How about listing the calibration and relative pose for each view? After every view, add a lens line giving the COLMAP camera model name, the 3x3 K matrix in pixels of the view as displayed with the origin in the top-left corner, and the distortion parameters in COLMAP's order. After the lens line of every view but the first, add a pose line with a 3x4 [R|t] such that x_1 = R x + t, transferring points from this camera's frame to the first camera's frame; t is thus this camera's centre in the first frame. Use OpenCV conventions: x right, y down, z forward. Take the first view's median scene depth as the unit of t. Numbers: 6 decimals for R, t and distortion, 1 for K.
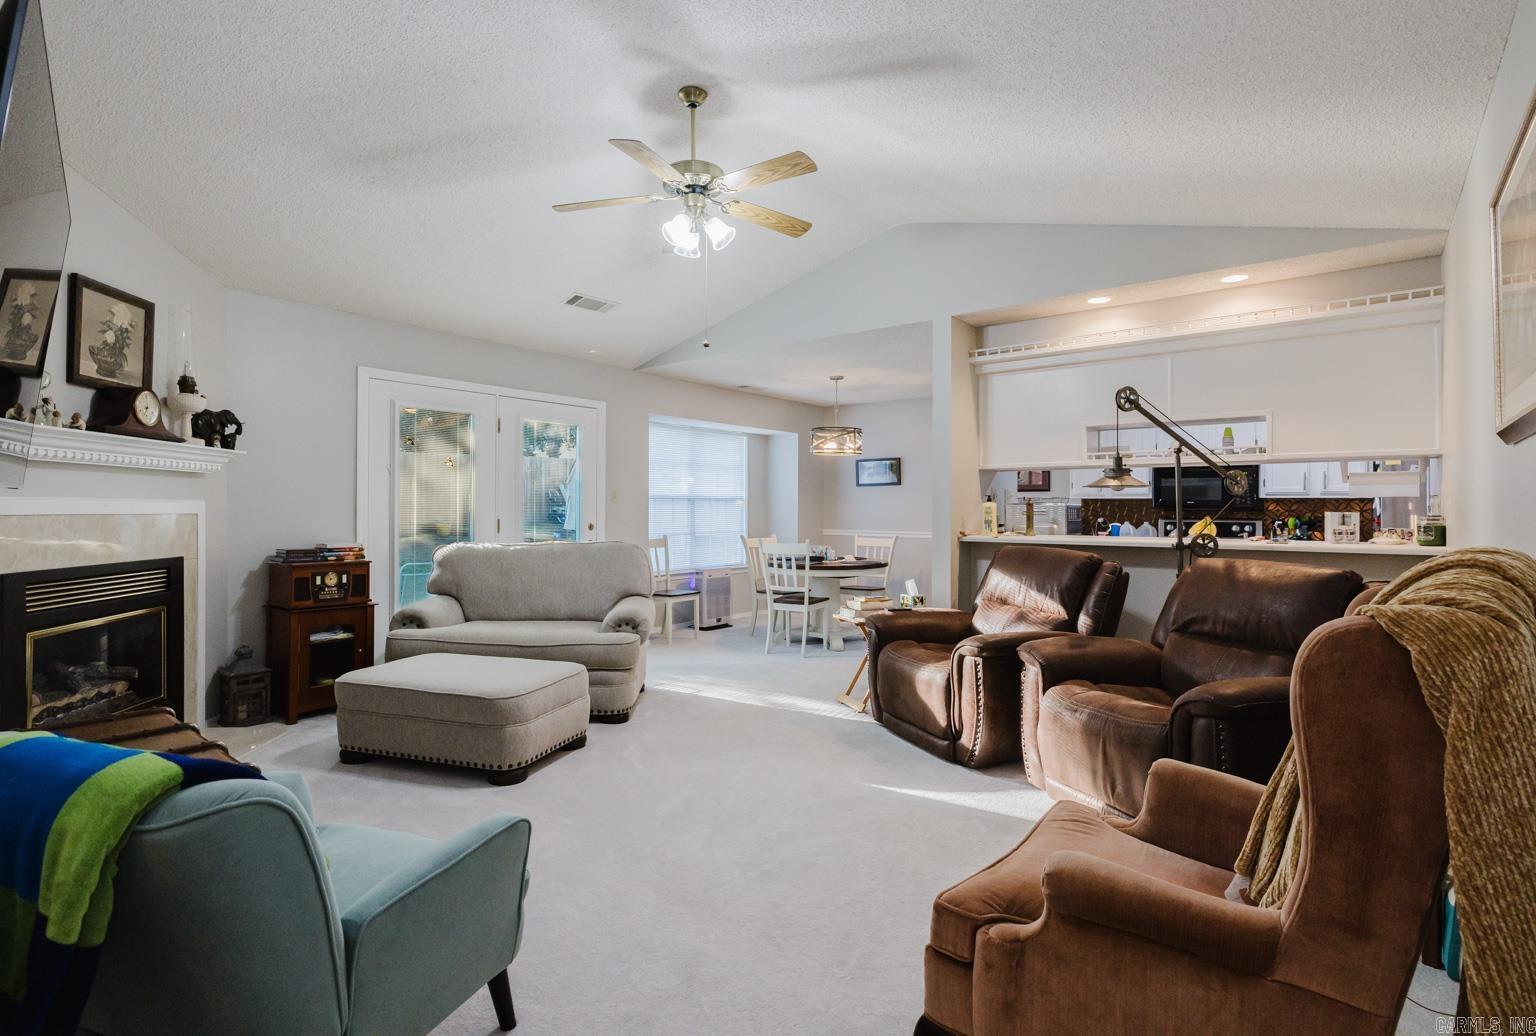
lens RADIAL K [[740.5, 0, 753.9], [0, 740.5, 511.6], [0, 0, 1]] dist [0.000192, 0.000379]
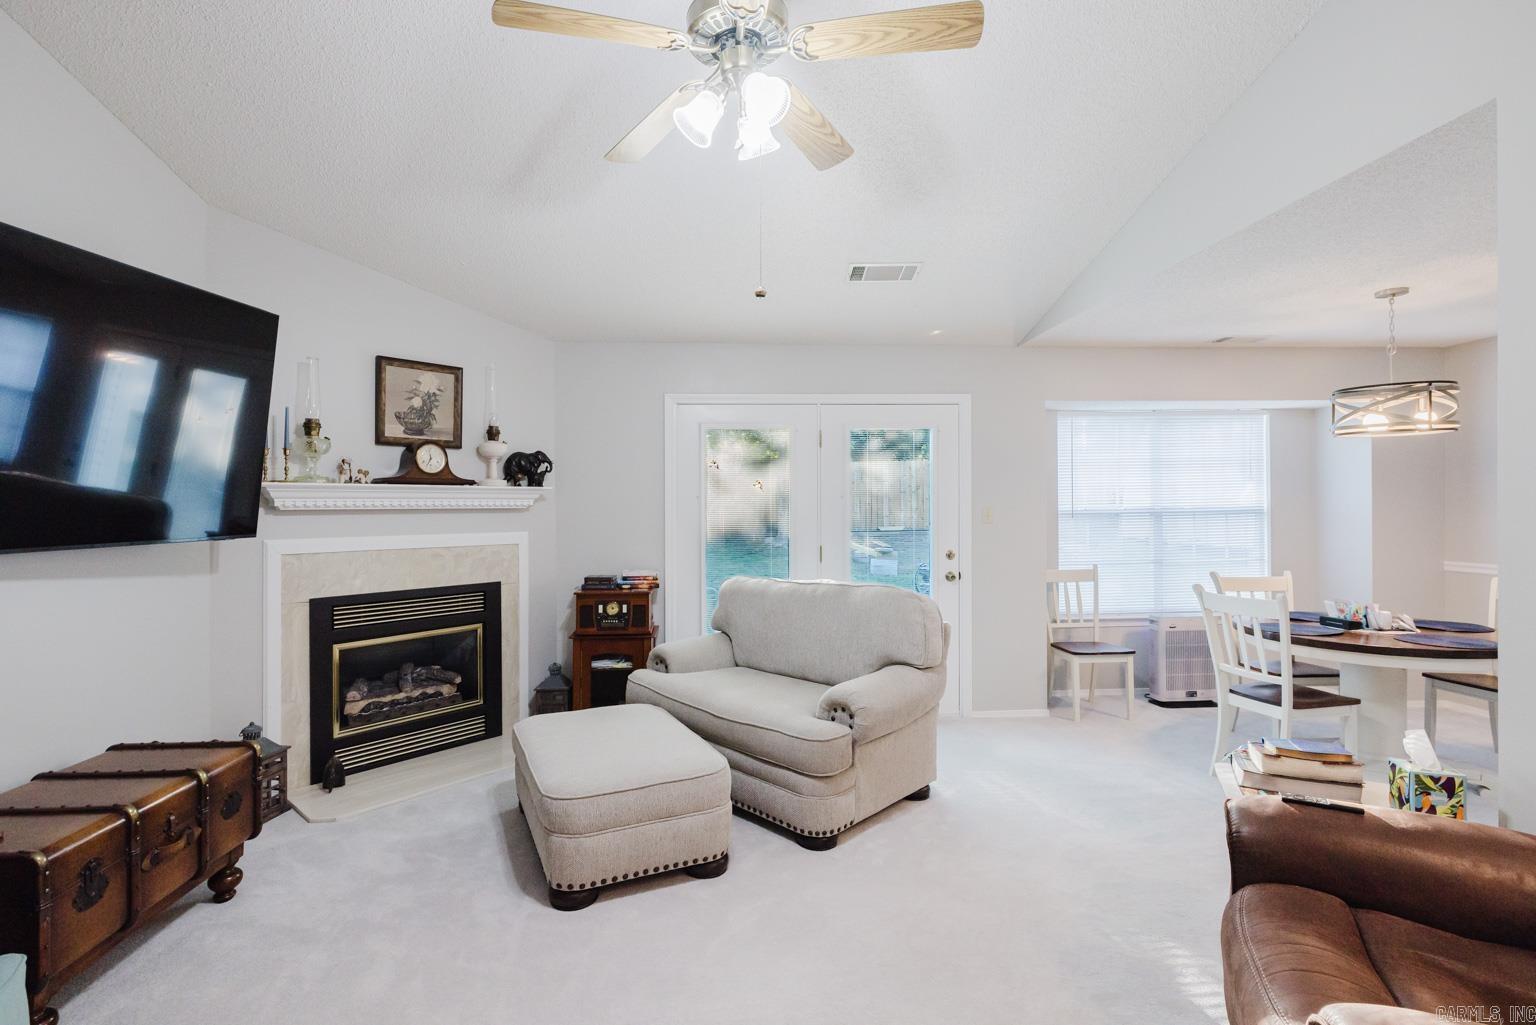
lens RADIAL K [[708.4, 0, 750.7], [0, 708.4, 509.0], [0, 0, 1]] dist [-0.003398, 0.000561]
pose [[0.676746, -0.010001, -0.736148, 0.289790], [0.009967, 0.999941, -0.004422, -0.041119], [0.736149, -0.004345, 0.676806, 0.506723]]
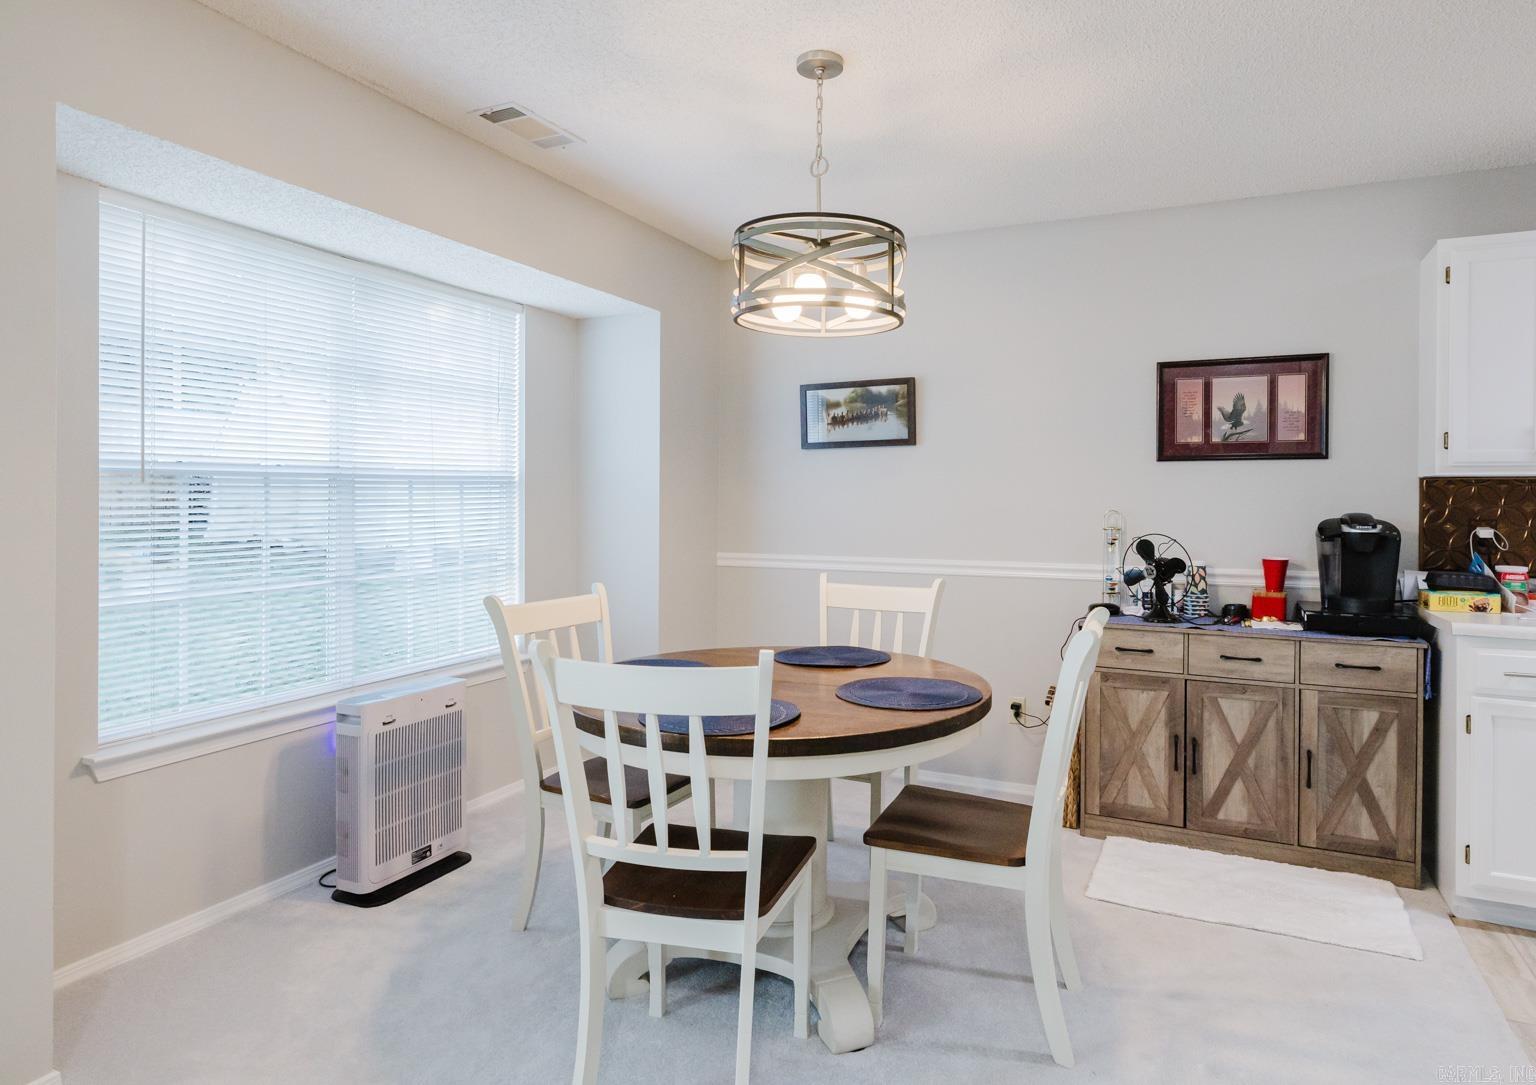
lens RADIAL K [[885.6, 0, 807.3], [0, 885.6, 501.7], [0, 0, 1]] dist [-0.002513, -0.002251]
pose [[0.964861, -0.002643, 0.262747, 0.024775], [0.003029, 0.999995, -0.001063, -0.008699], [-0.262743, 0.001822, 0.964864, 1.090626]]
